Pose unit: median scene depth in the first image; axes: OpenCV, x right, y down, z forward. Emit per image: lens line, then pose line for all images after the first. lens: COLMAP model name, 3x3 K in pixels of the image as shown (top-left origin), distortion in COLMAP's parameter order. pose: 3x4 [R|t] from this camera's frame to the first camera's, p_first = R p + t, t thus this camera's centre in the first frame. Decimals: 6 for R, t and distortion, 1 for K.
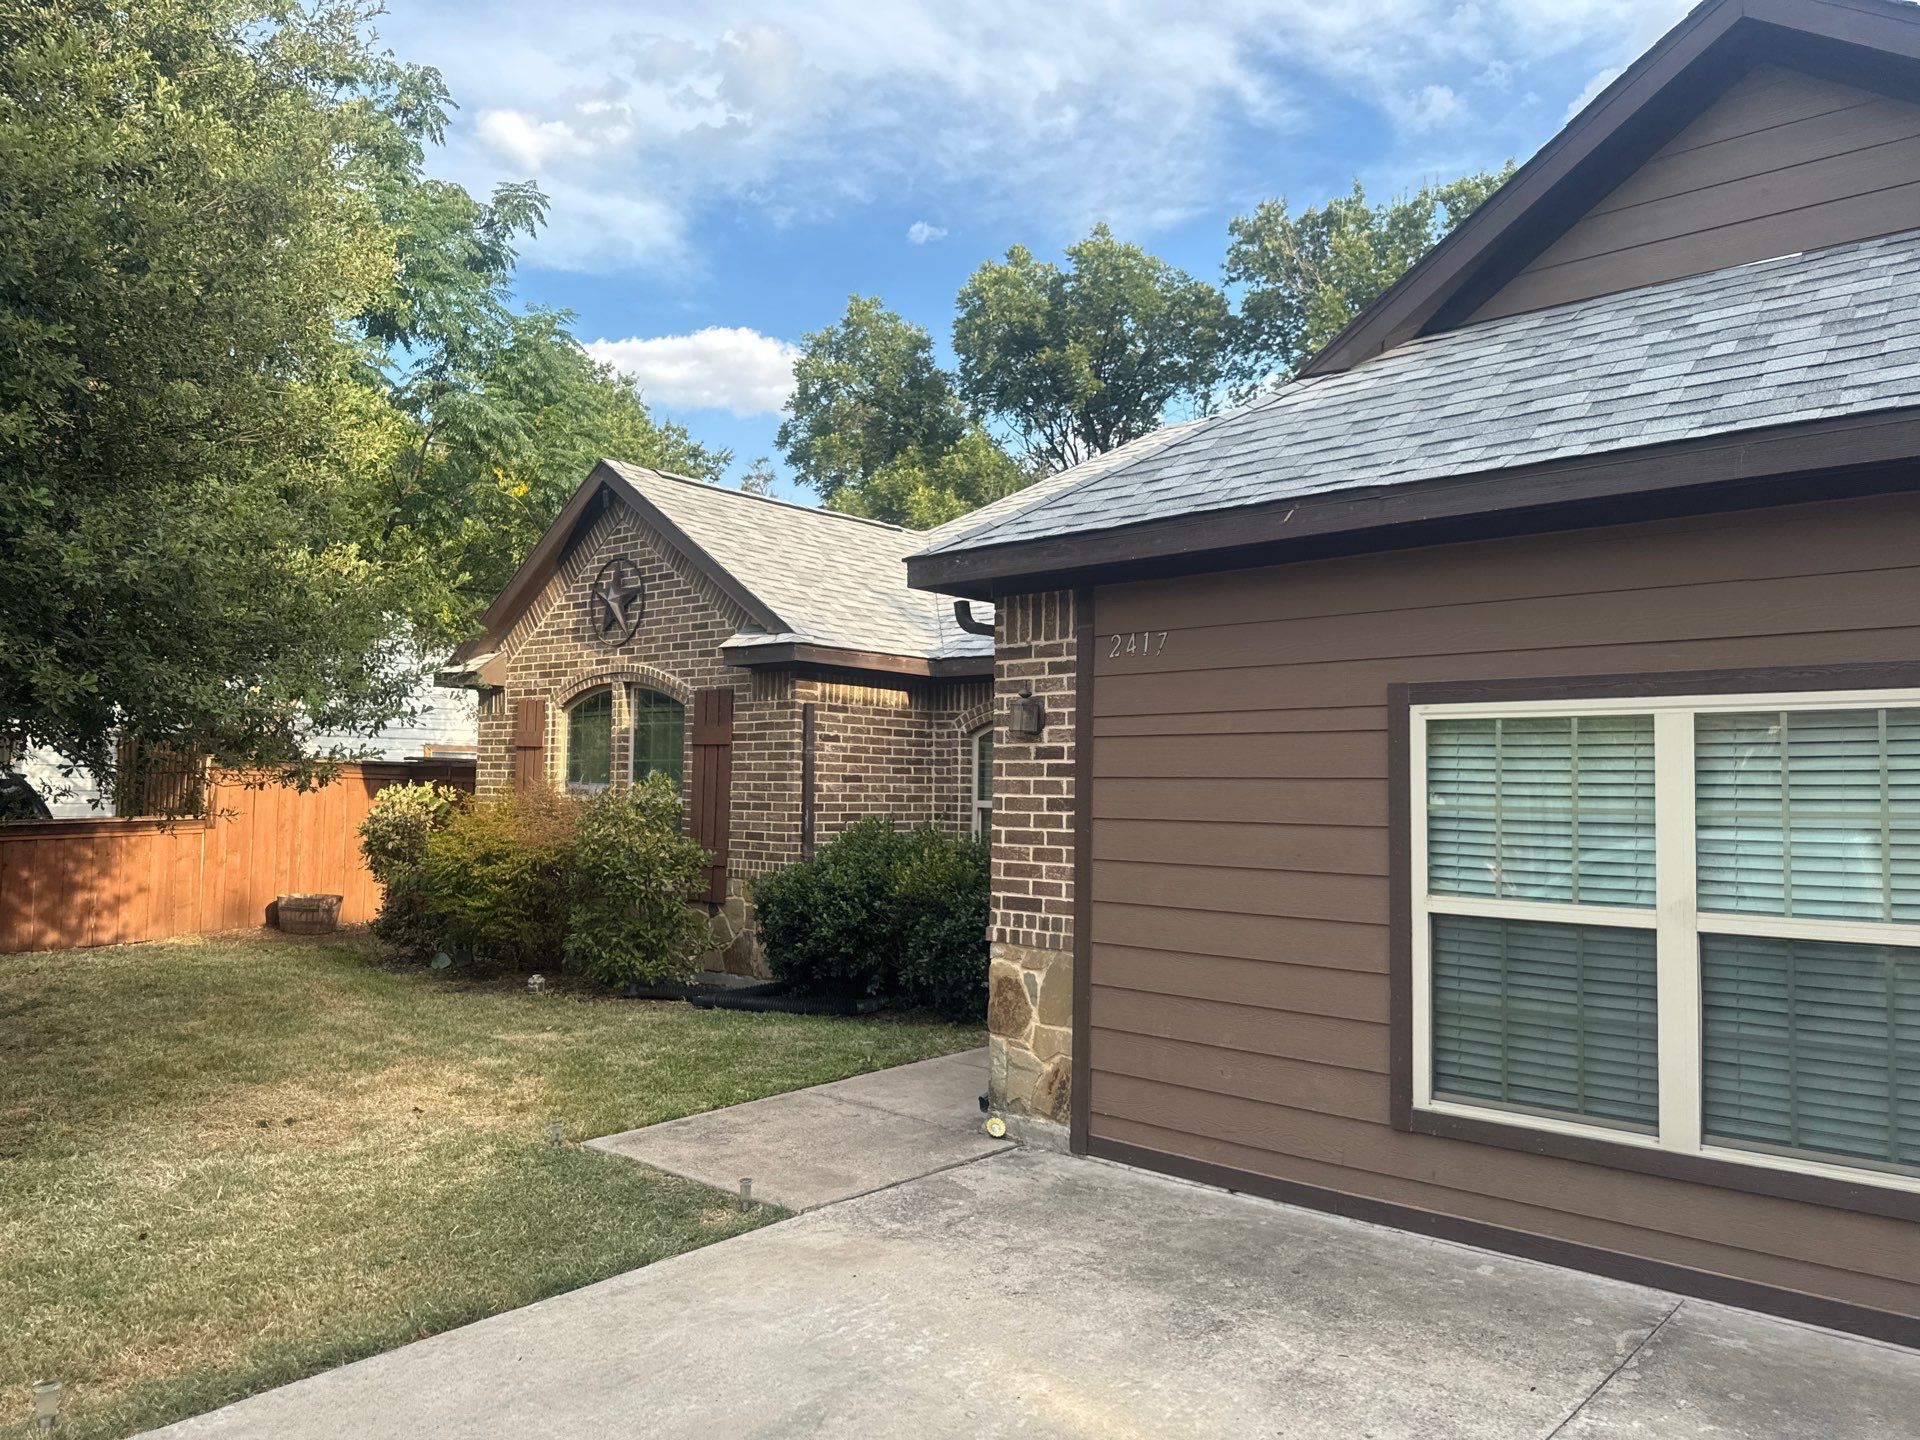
lens RADIAL K [[1333.1, 0, 954.6], [0, 1333.1, 724.2], [0, 0, 1]] dist [0.133081, -0.196890]
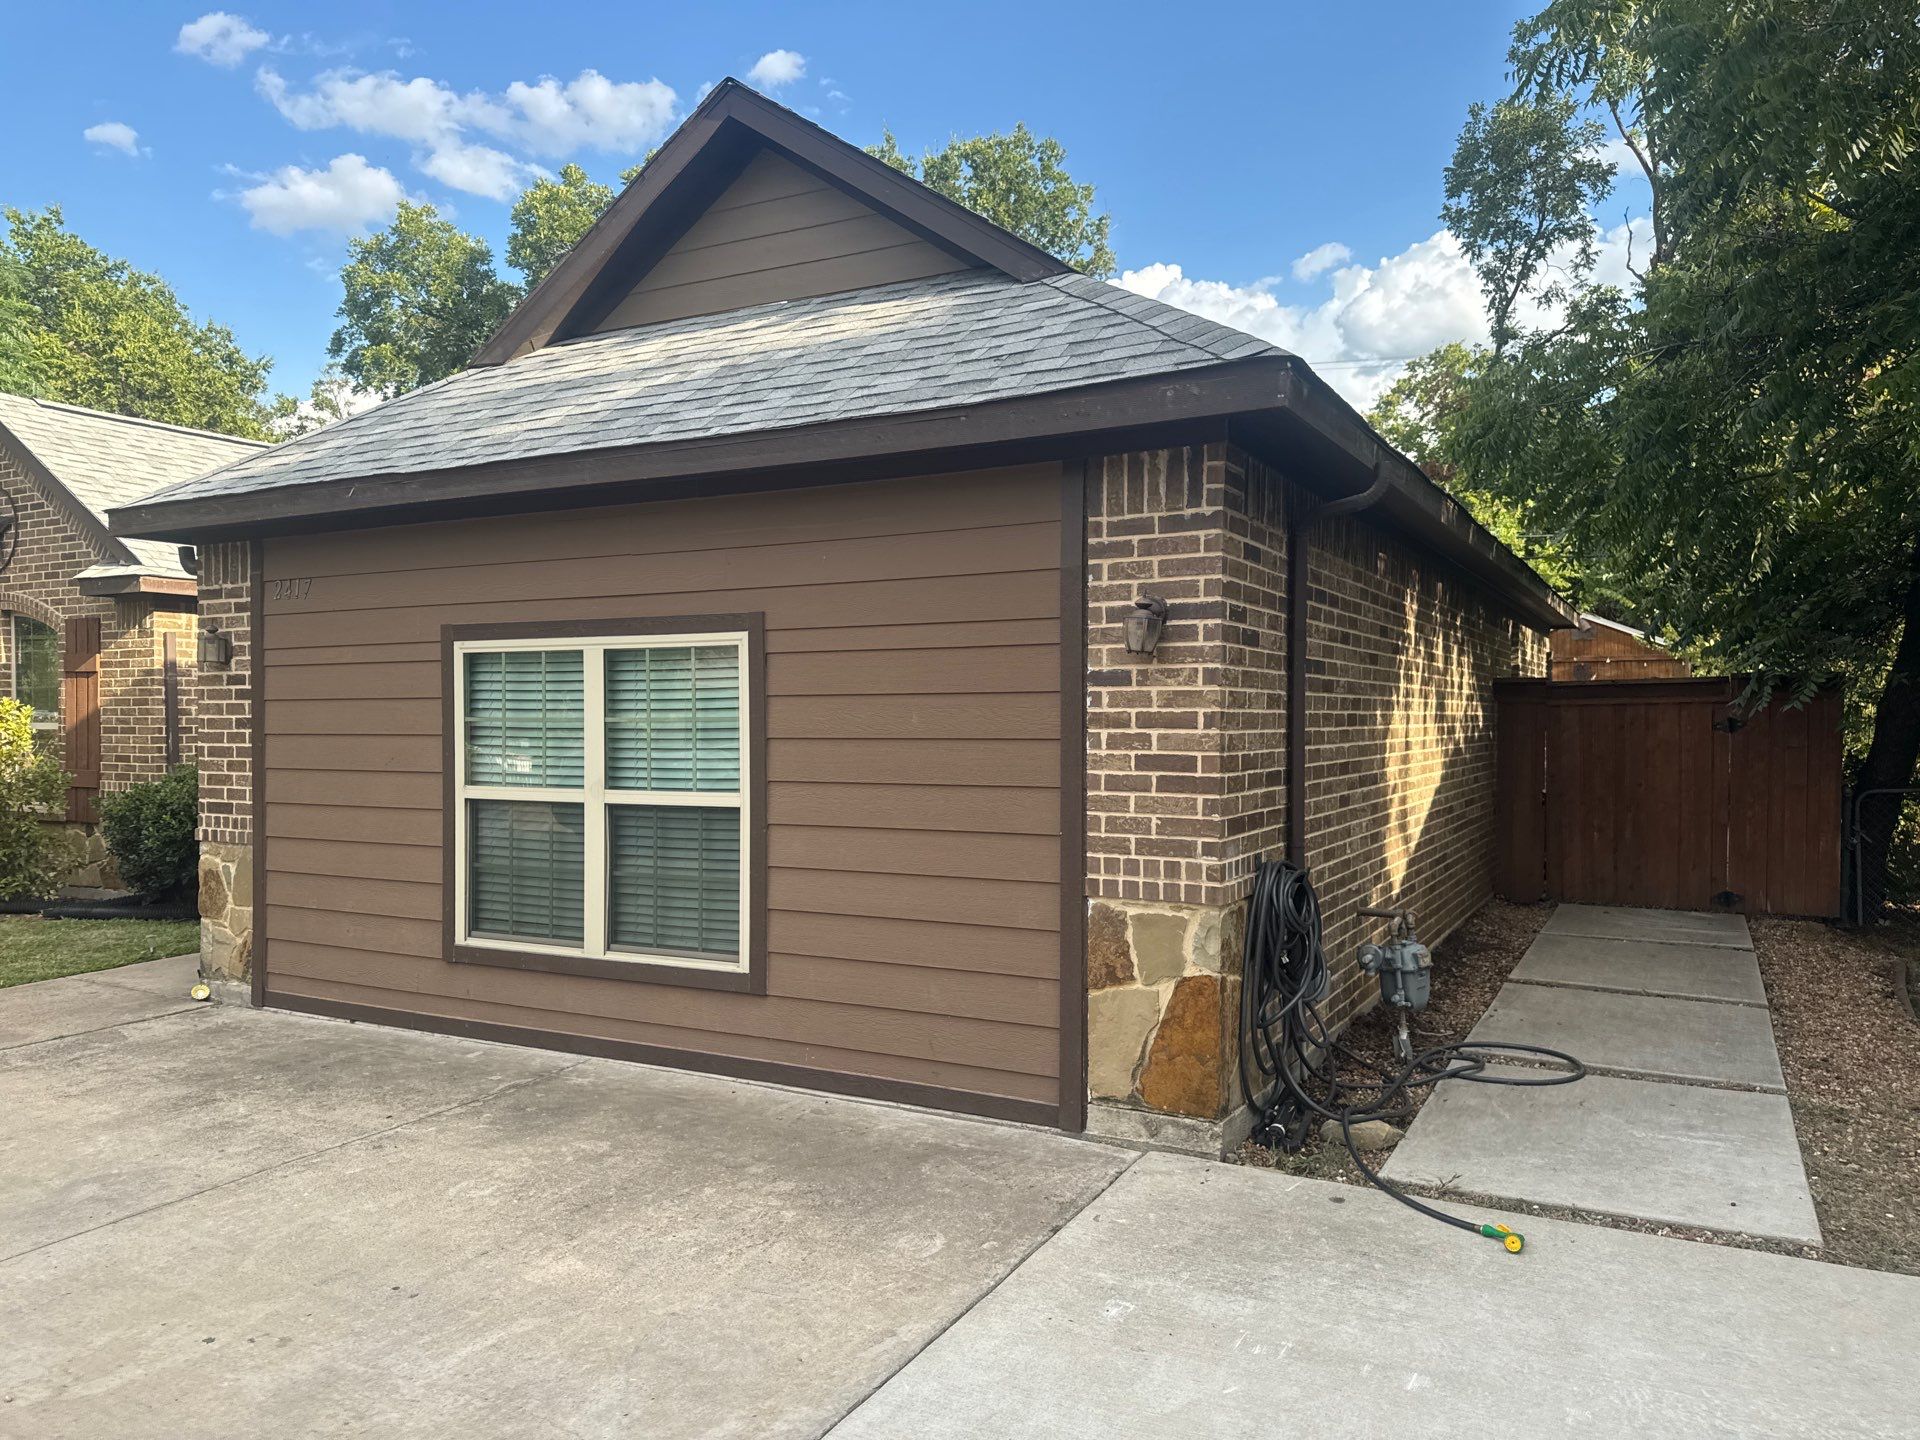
lens RADIAL K [[1327.6, 0, 940.3], [0, 1327.6, 732.7], [0, 0, 1]] dist [0.136465, -0.175162]
pose [[0.975453, -0.020375, 0.219261, 0.236371], [0.005441, 0.997636, 0.068500, -0.006194], [-0.220139, -0.065626, 0.973259, -0.177350]]
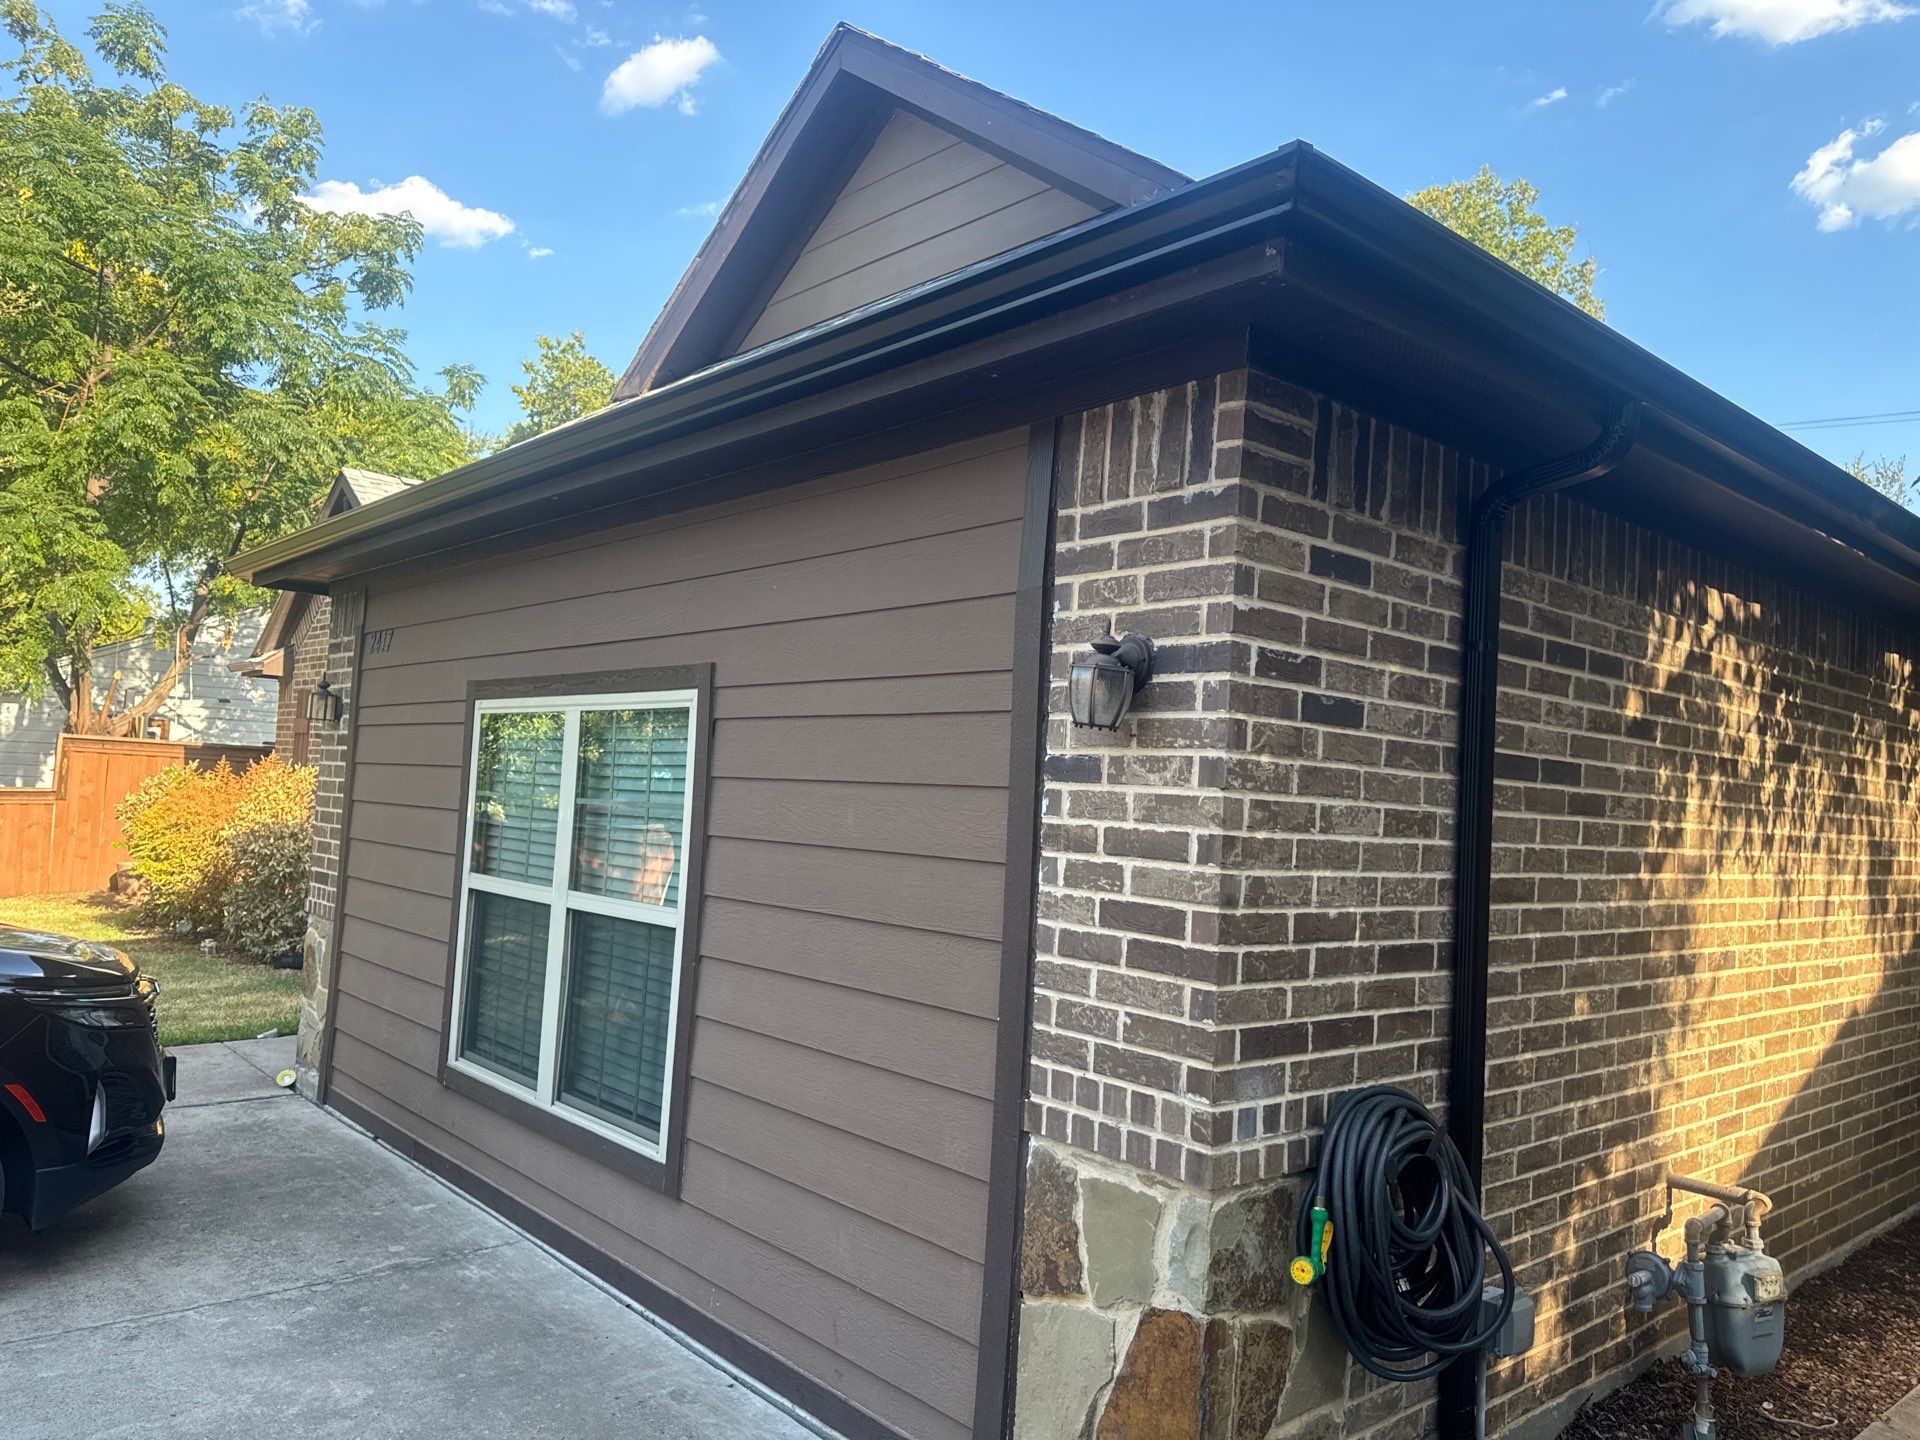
lens RADIAL K [[1333.1, 0, 954.6], [0, 1333.1, 724.2], [0, 0, 1]] dist [0.133081, -0.196890]
pose [[0.991499, 0.027386, -0.127202, 0.405538], [-0.028006, 0.999603, -0.003094, -0.001013], [0.127067, 0.006630, 0.991872, -0.022067]]
